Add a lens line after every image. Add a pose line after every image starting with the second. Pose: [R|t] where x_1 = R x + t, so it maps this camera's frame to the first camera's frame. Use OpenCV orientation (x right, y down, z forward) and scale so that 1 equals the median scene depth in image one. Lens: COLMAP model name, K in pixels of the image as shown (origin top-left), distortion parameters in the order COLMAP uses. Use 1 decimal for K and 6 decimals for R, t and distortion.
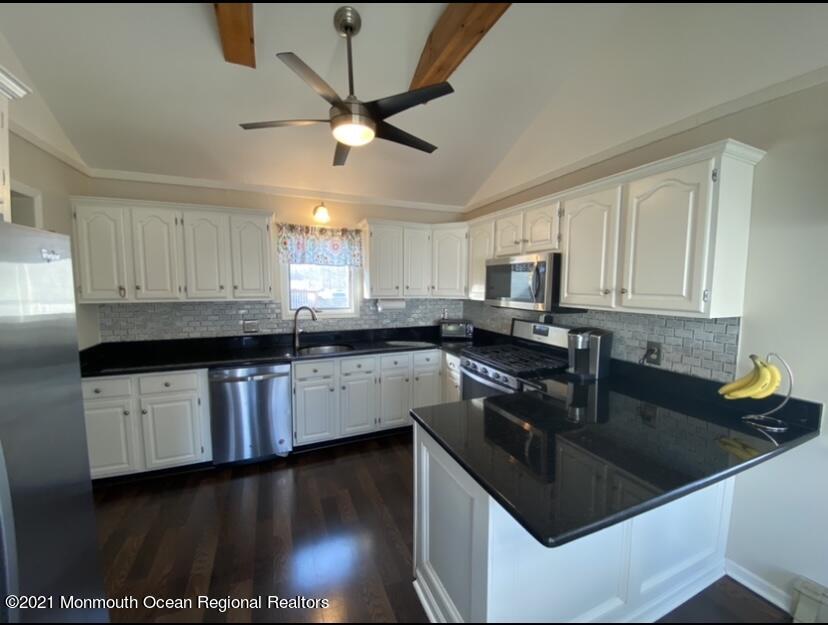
lens RADIAL K [[335.8, 0, 414.0], [0, 335.8, 312.5], [0, 0, 1]] dist [0.038315, -0.031827]
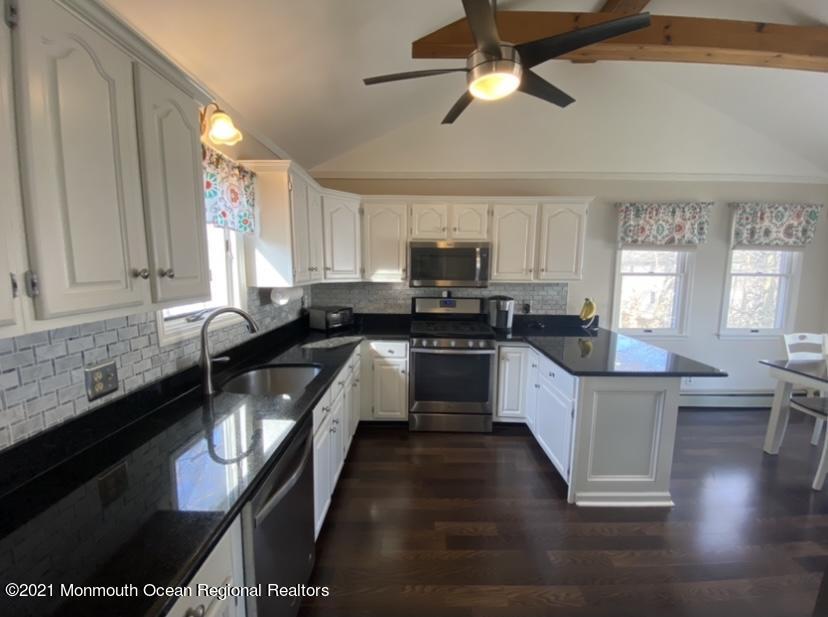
lens RADIAL K [[337.2, 0, 416.1], [0, 337.2, 309.3], [0, 0, 1]] dist [0.033766, -0.027777]
pose [[0.383540, -0.116554, 0.916140, -0.802901], [0.073613, 0.992706, 0.095477, -0.053187], [-0.920586, 0.030820, 0.389322, 0.643991]]
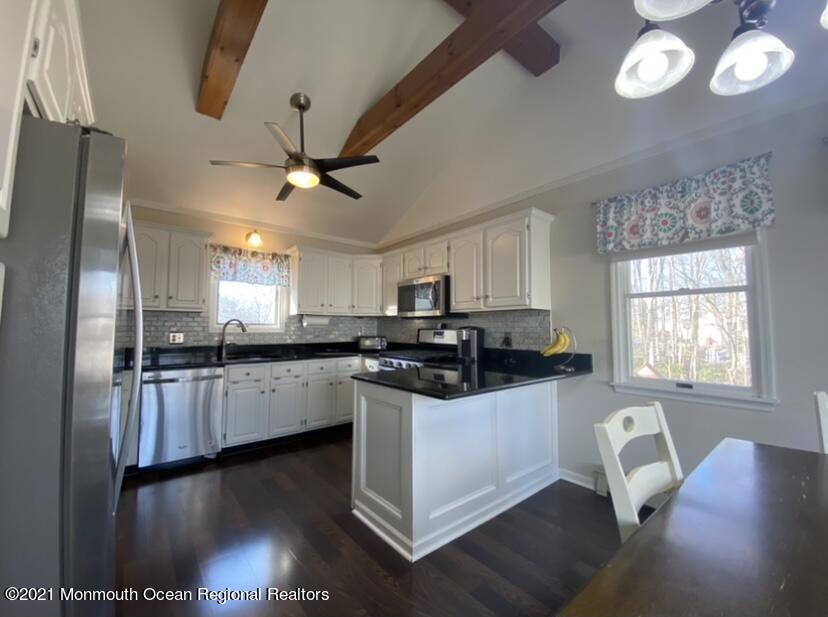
lens RADIAL K [[337.2, 0, 416.1], [0, 337.2, 309.3], [0, 0, 1]] dist [0.033766, -0.027777]
pose [[0.957697, 0.014573, 0.287408, -0.093500], [0.026624, 0.989947, -0.138910, 0.138266], [-0.286543, 0.140686, 0.947682, -0.248446]]
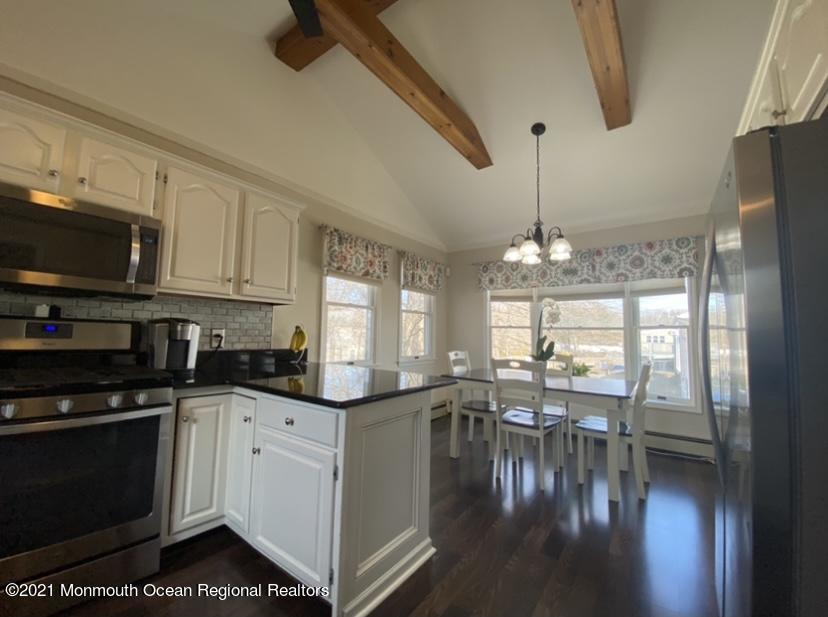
lens RADIAL K [[337.2, 0, 416.1], [0, 337.2, 309.3], [0, 0, 1]] dist [0.033766, -0.027777]
pose [[-0.518852, 0.050125, 0.853393, -0.475908], [0.050140, 0.998345, -0.028154, 0.065706], [-0.853392, 0.028182, -0.520507, 0.772839]]
